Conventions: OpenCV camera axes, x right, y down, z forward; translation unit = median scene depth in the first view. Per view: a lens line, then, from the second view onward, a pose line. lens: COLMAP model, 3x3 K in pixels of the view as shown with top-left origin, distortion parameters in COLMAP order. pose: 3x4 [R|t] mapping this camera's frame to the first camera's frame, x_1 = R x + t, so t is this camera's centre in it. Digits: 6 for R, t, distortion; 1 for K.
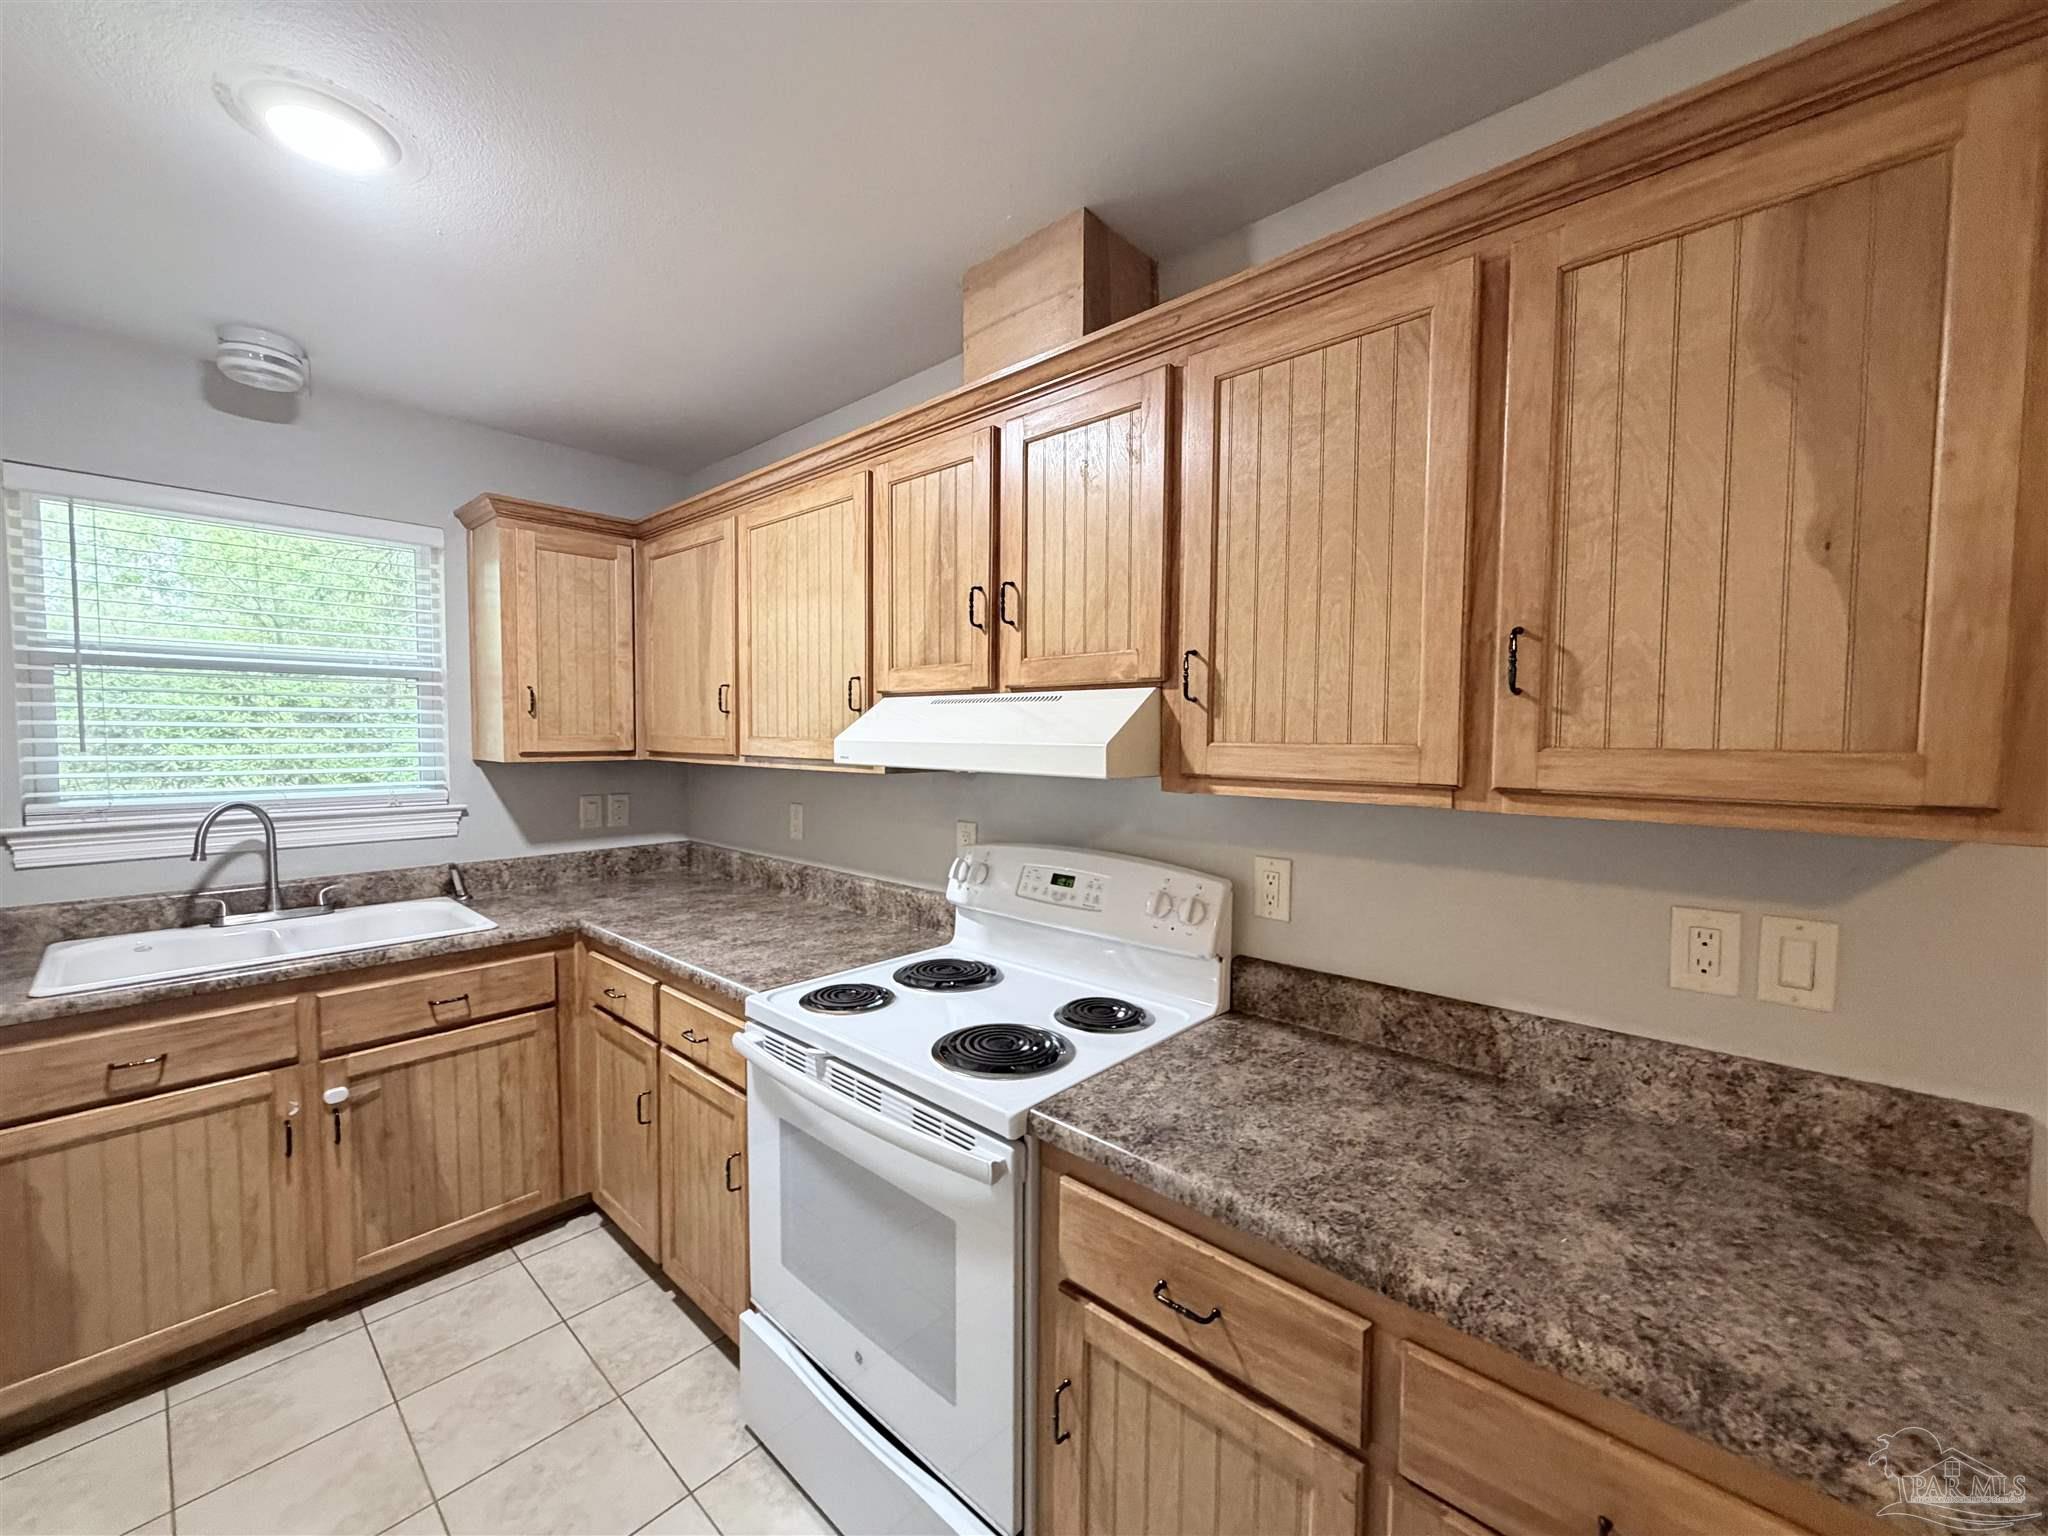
lens RADIAL K [[818.9, 0, 1020.9], [0, 818.9, 769.7], [0, 0, 1]] dist [-0.001904, 0.000539]
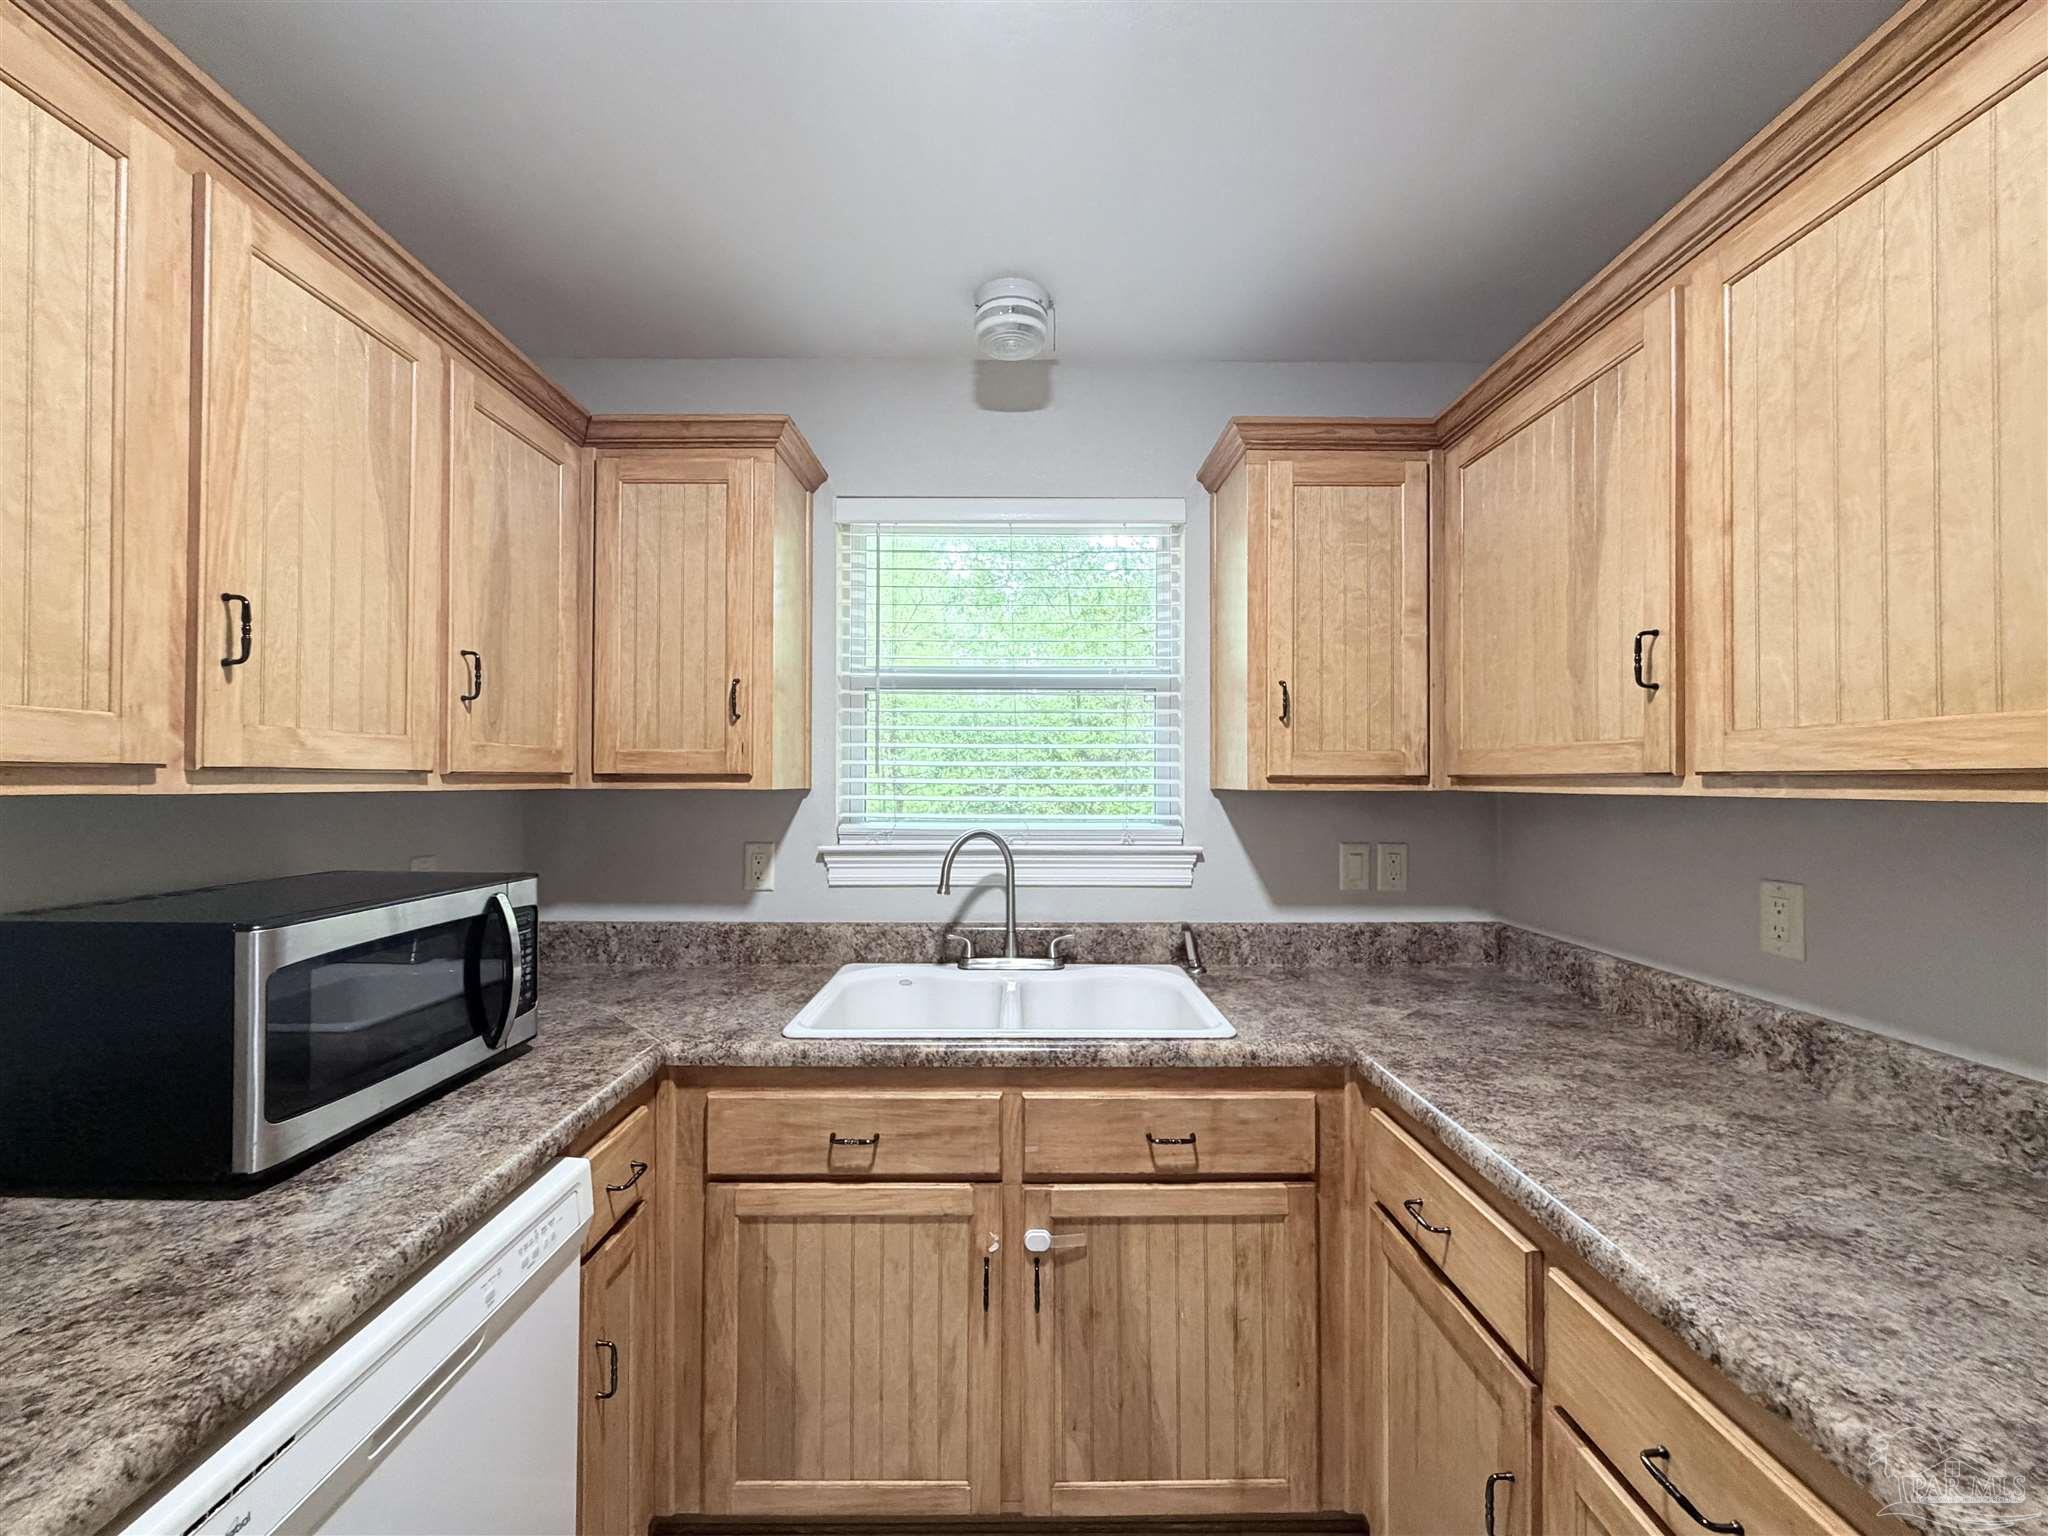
lens RADIAL K [[818.9, 0, 1020.6], [0, 818.9, 768.7], [0, 0, 1]] dist [-0.001904, 0.000539]
pose [[0.680595, -0.015889, -0.732488, -0.332549], [-0.032901, 0.998093, -0.052220, 0.021966], [0.731921, 0.059640, 0.678774, 0.505342]]
